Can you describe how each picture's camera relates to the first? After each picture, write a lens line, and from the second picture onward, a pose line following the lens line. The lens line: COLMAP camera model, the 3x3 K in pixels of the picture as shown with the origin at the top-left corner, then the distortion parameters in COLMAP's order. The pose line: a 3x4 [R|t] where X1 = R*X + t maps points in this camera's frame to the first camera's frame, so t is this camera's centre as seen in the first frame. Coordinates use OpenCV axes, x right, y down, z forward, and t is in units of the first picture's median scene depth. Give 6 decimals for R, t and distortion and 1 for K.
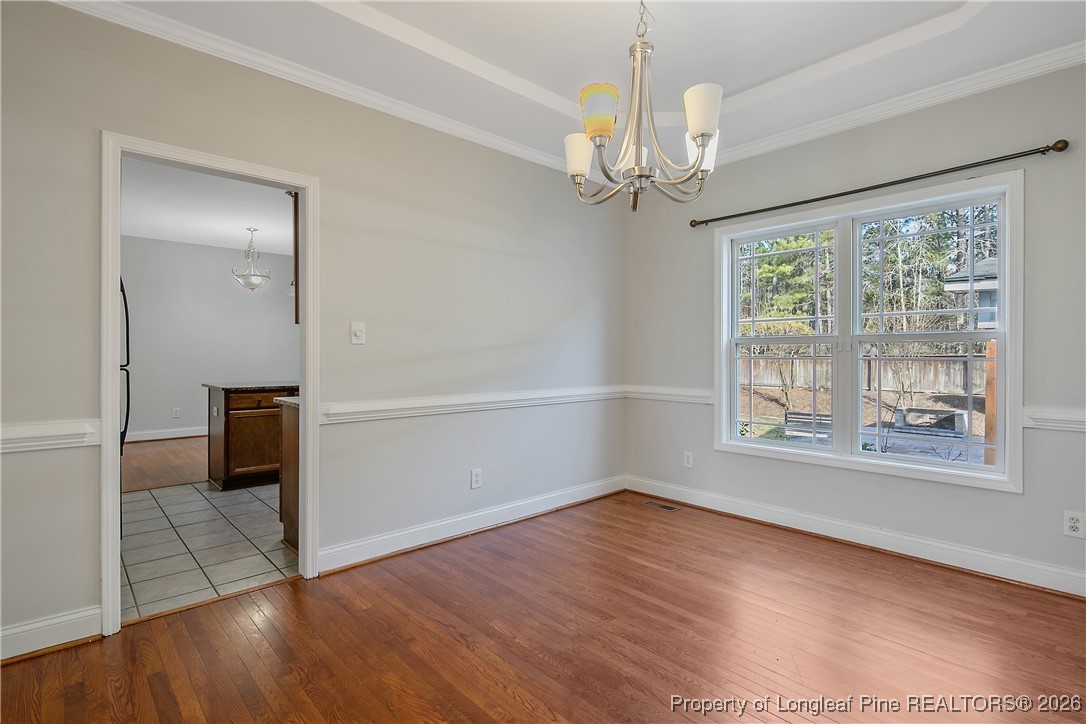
lens RADIAL K [[527.5, 0, 543.0], [0, 527.5, 362.0], [0, 0, 1]] dist [-0.000672, -0.000137]
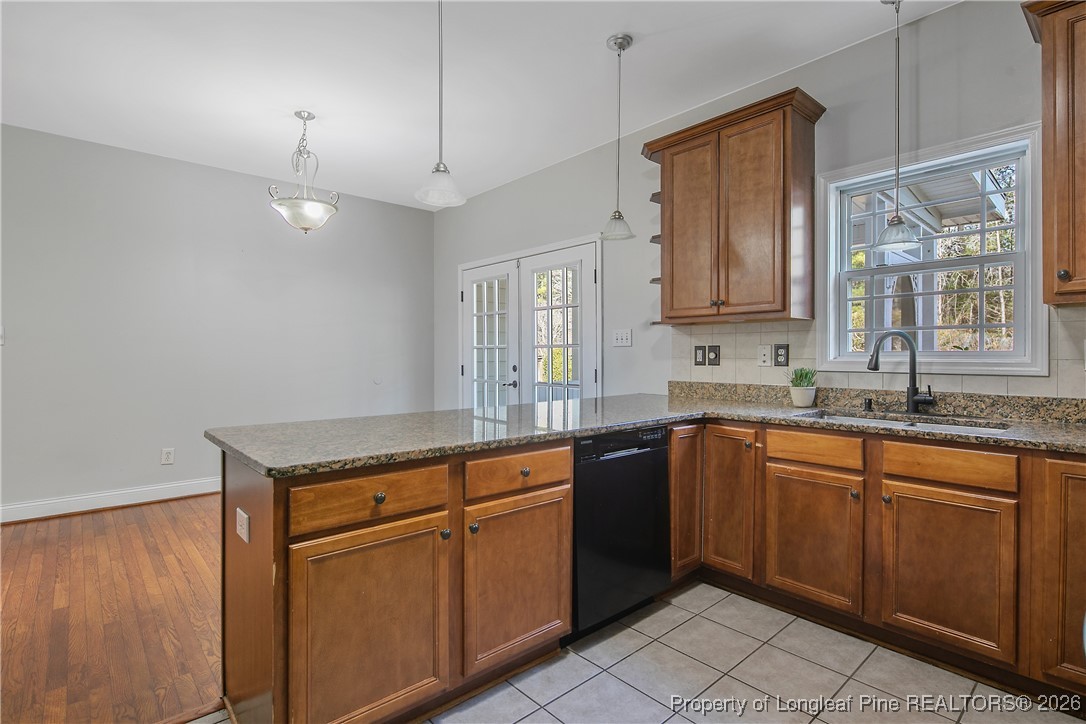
lens RADIAL K [[521.6, 0, 543.0], [0, 521.6, 362.0], [0, 0, 1]] dist [0.000986, 0.000189]
pose [[0.999903, -0.001175, -0.013895, -0.432606], [0.001174, 0.999999, -0.000055, -0.010165], [0.013895, 0.000039, 0.999903, 0.682467]]
